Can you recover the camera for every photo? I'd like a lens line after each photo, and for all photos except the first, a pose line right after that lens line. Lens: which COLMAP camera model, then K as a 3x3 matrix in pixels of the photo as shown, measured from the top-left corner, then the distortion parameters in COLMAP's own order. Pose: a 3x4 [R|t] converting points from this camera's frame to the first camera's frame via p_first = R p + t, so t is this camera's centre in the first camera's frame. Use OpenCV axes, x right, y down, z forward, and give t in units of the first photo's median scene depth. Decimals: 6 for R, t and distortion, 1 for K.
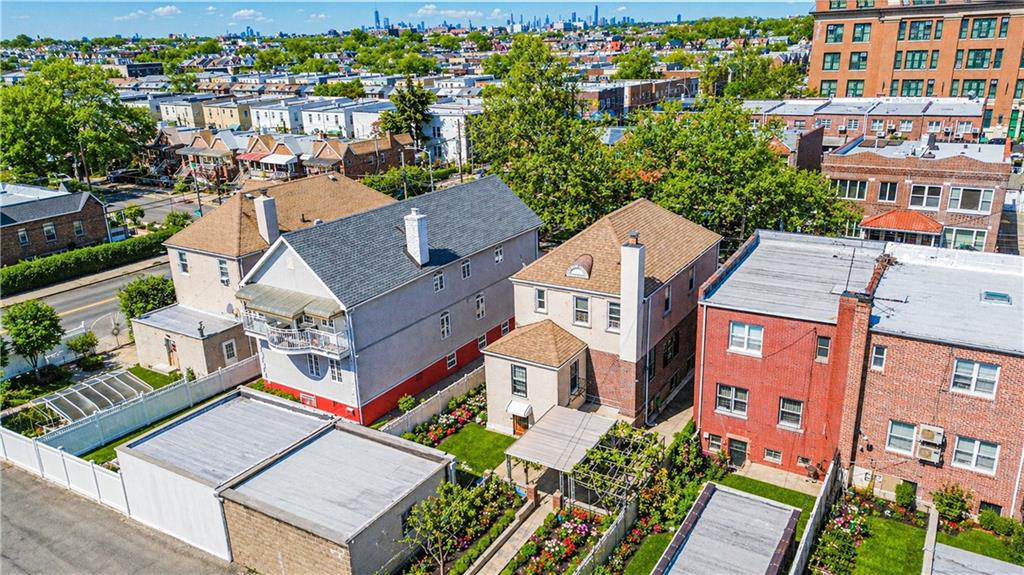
lens RADIAL K [[711.7, 0, 512.0], [0, 711.7, 287.5], [0, 0, 1]] dist [0.078339, -0.069054]
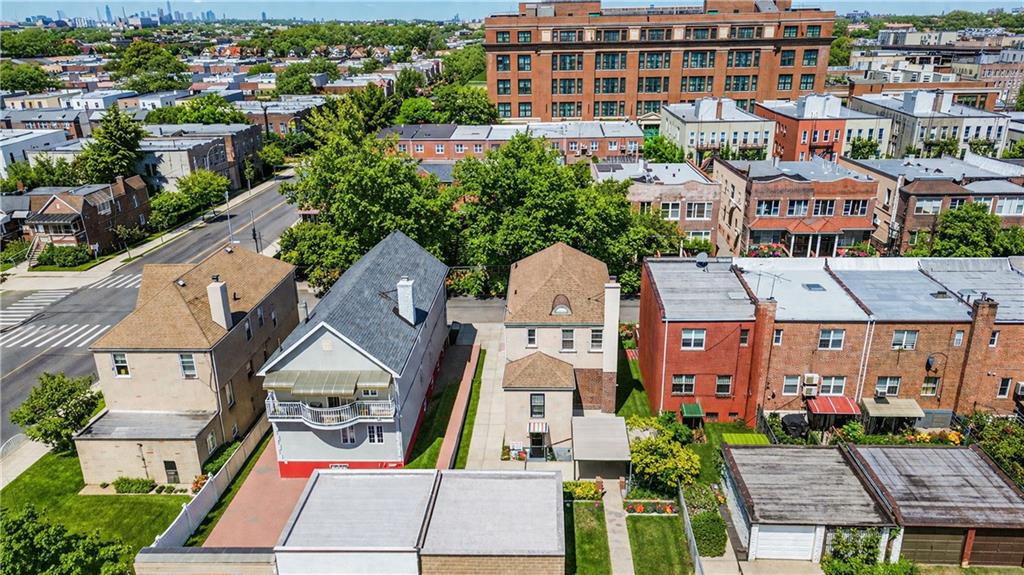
lens RADIAL K [[711.7, 0, 512.0], [0, 711.7, 287.5], [0, 0, 1]] dist [0.078339, -0.069054]
pose [[0.873009, -0.144902, 0.465681, -0.454762], [0.146249, 0.988682, 0.033468, -0.094091], [-0.465260, 0.038888, 0.884320, -0.065789]]
